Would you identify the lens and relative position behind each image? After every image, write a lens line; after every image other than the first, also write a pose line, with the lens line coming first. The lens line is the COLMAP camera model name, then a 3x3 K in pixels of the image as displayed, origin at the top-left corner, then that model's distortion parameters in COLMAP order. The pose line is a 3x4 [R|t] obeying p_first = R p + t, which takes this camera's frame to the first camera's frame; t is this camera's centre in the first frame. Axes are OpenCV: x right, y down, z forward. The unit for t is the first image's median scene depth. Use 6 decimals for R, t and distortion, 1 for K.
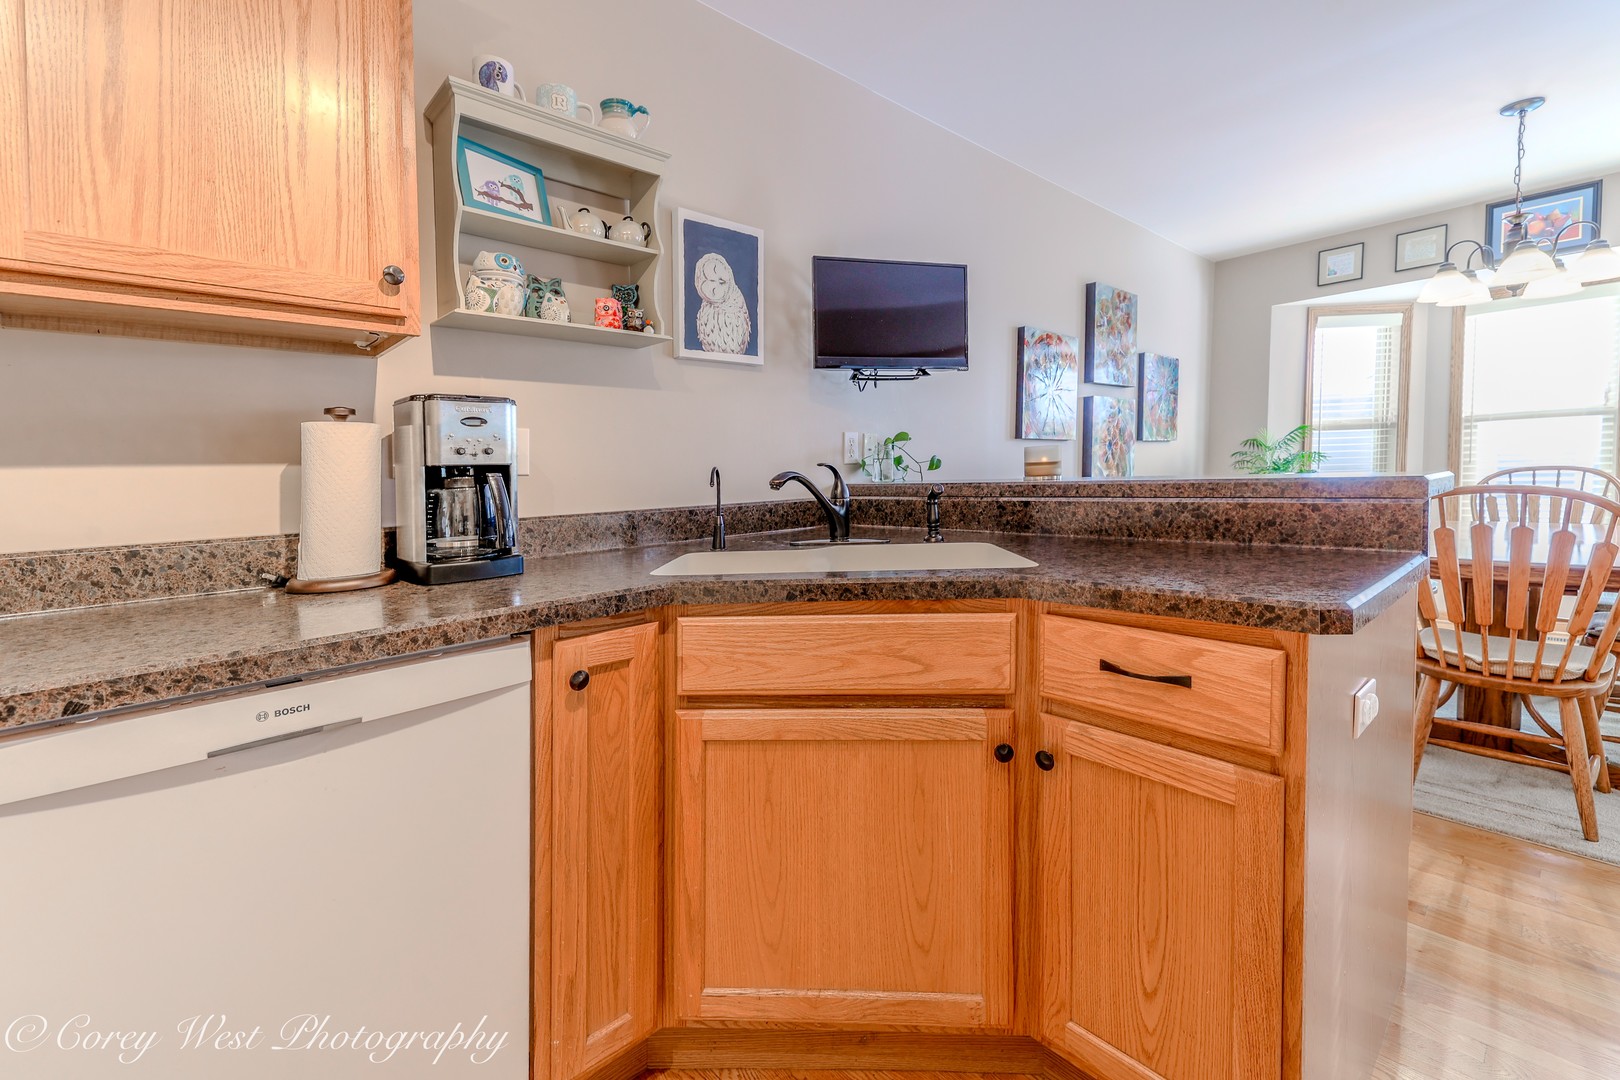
lens RADIAL K [[690.7, 0, 767.4], [0, 690.7, 509.6], [0, 0, 1]] dist [0.022561, -0.006056]
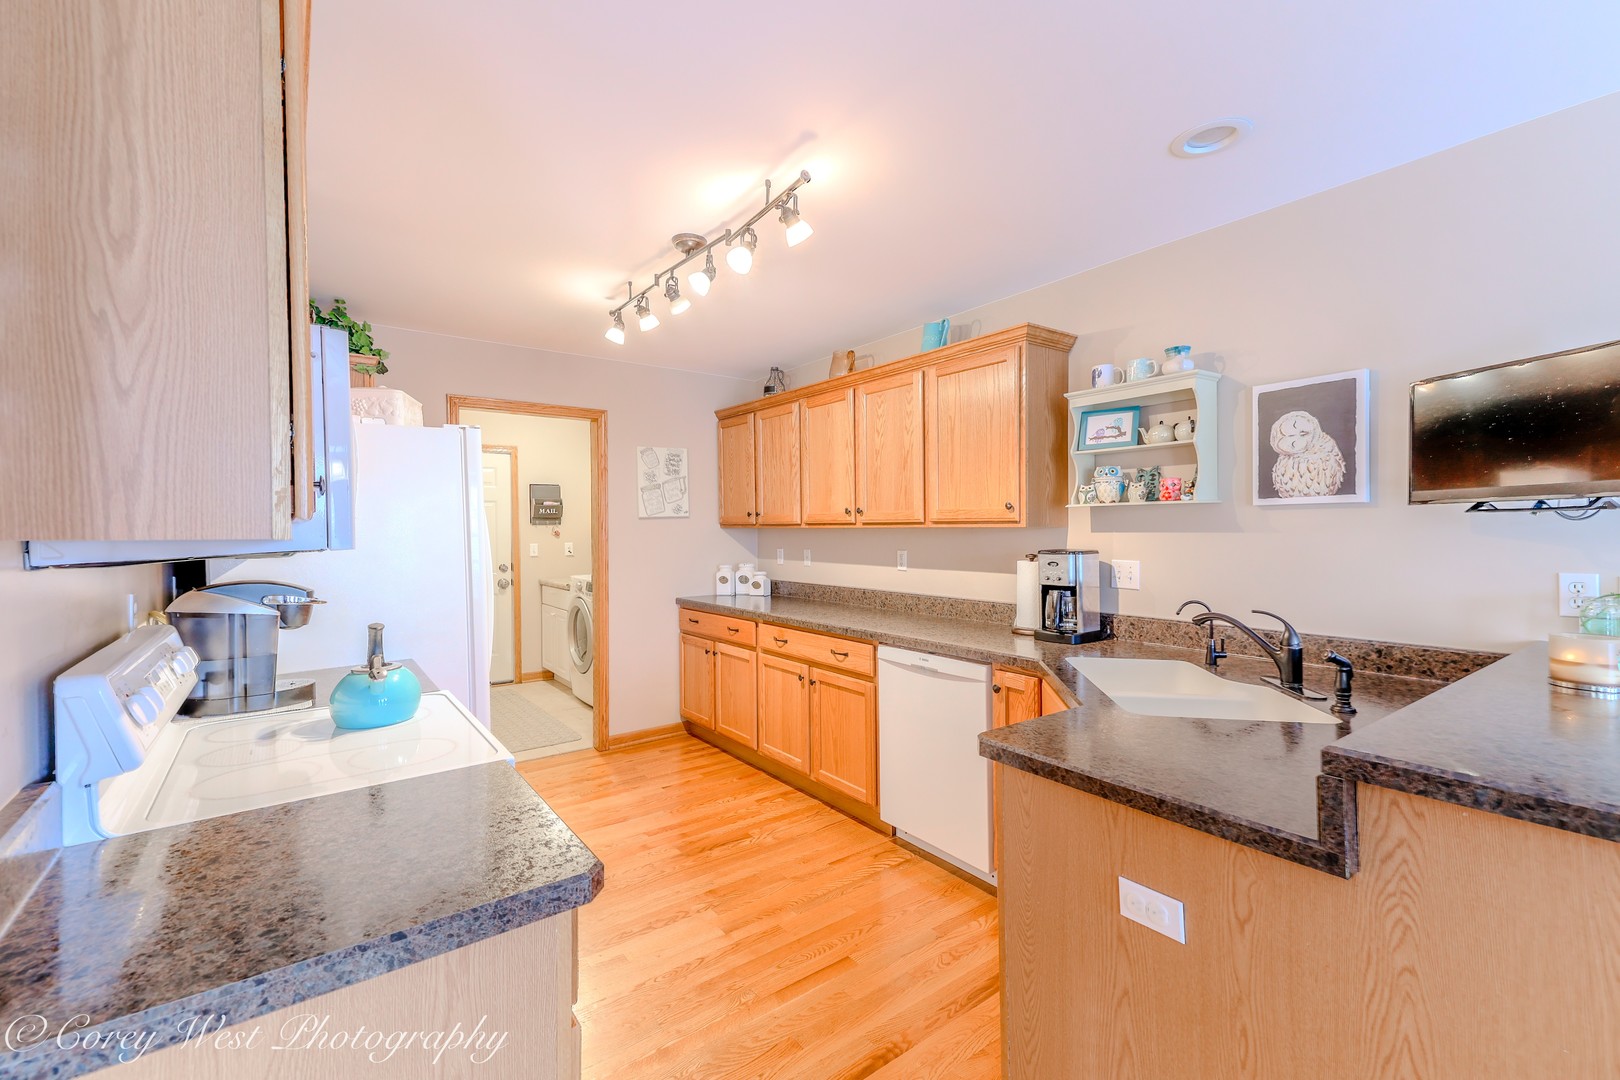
lens RADIAL K [[690.7, 0, 786.2], [0, 690.7, 520.9], [0, 0, 1]] dist [0.022561, -0.006056]
pose [[-0.135180, 0.022086, -0.990575, 1.744187], [-0.030800, 0.999175, 0.026481, -0.291566], [0.990342, 0.034090, -0.134388, 0.504184]]
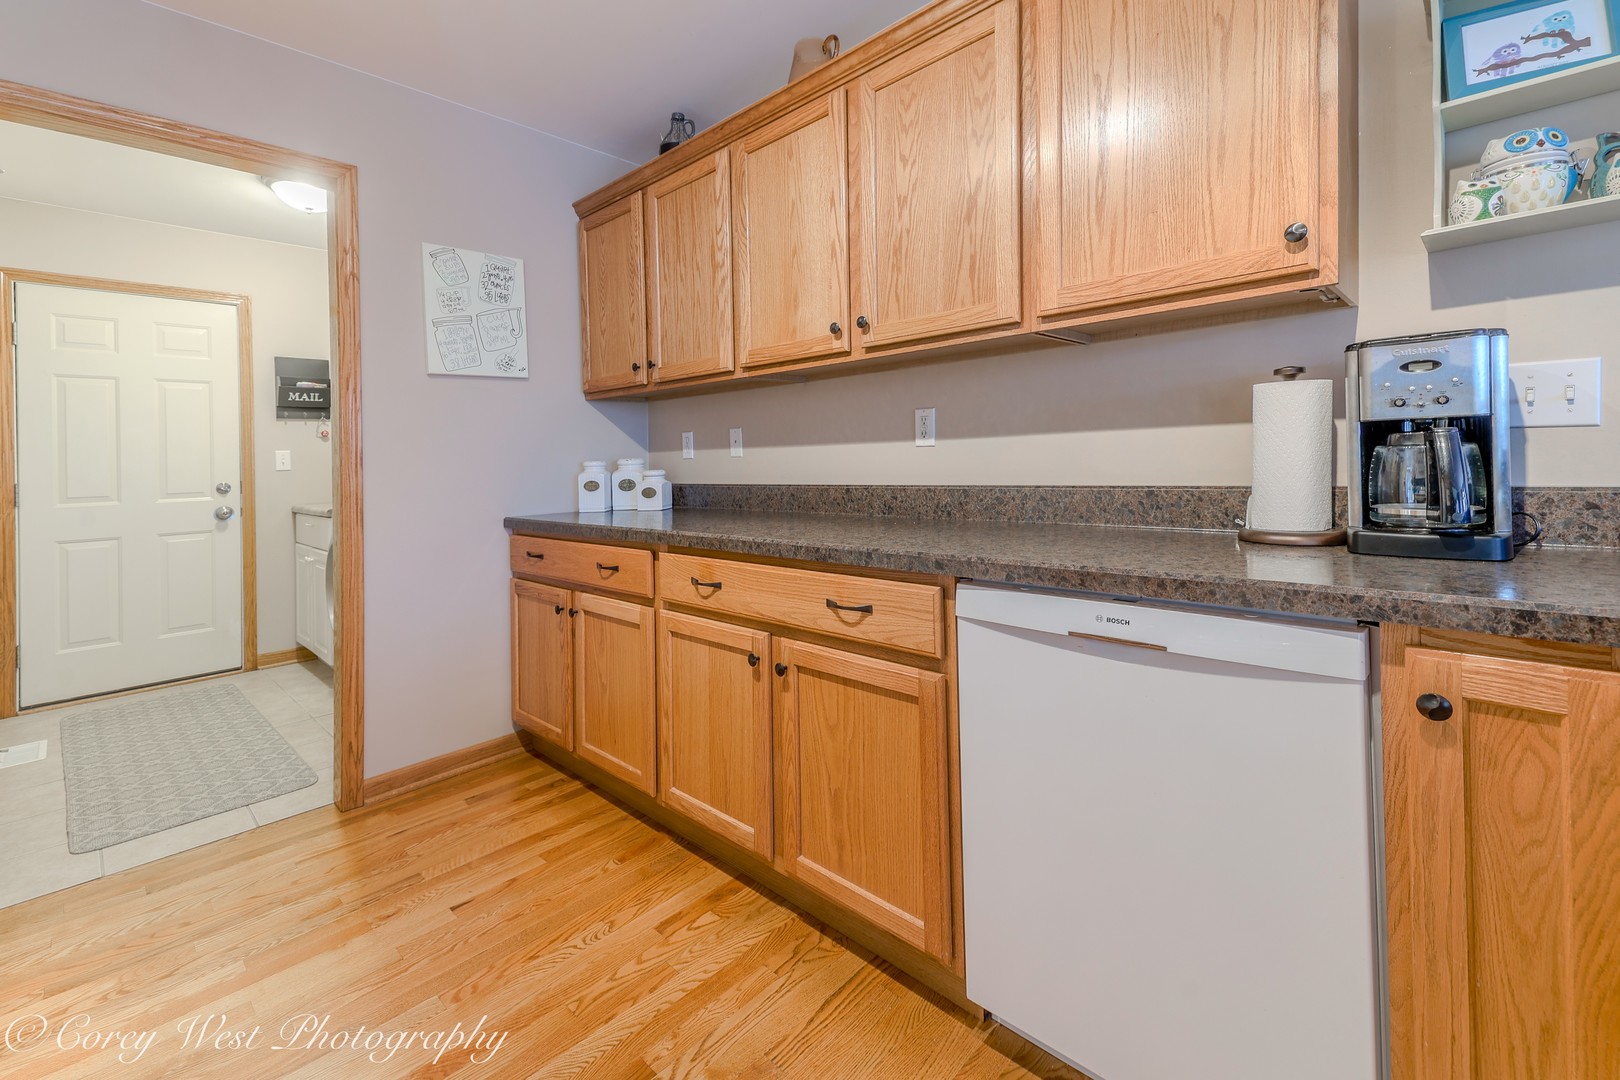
lens RADIAL K [[690.7, 0, 824.8], [0, 690.7, 441.0], [0, 0, 1]] dist [0.022561, -0.006056]
pose [[0.086294, 0.004323, -0.996260, 0.358642], [-0.023911, 0.999712, 0.002267, -0.022923], [0.995983, 0.023626, 0.086373, 0.226126]]
